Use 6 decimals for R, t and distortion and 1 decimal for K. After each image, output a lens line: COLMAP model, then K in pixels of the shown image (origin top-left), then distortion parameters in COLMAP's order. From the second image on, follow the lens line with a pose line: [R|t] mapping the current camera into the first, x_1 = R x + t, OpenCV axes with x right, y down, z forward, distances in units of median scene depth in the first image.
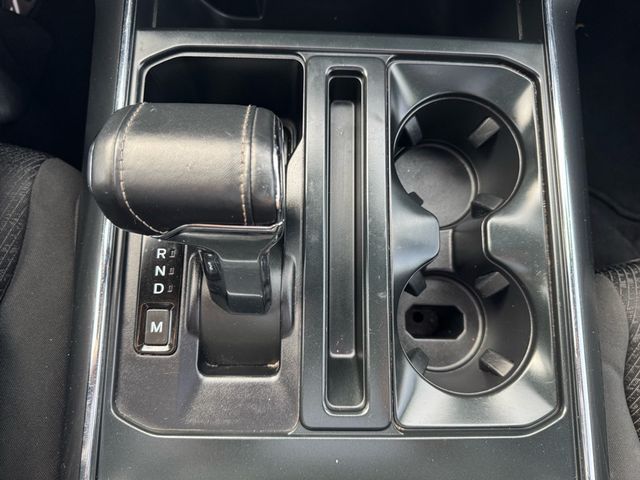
lens RADIAL K [[470.5, 0, 319.1], [0, 470.5, 229.8], [0, 0, 1]] dist [-0.010909, 0.004477]
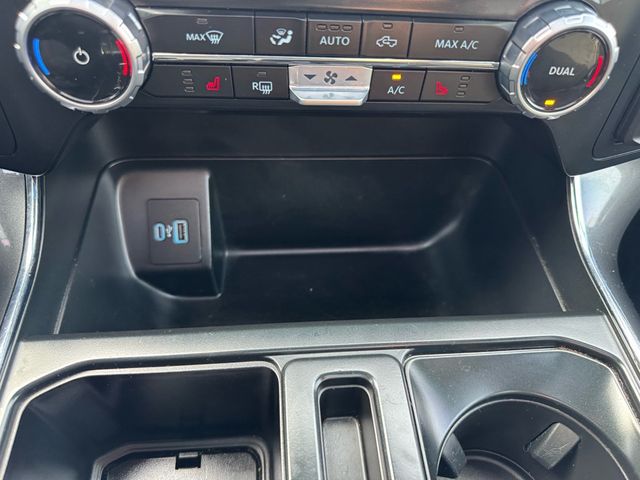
lens RADIAL K [[458.9, 0, 323.2], [0, 458.9, 231.5], [0, 0, 1]] dist [-0.030906, -0.002209]
pose [[0.994039, -0.053830, 0.094814, -0.020989], [0.092307, 0.878306, -0.469103, -0.222182], [-0.058024, 0.475059, 0.878039, 0.345912]]
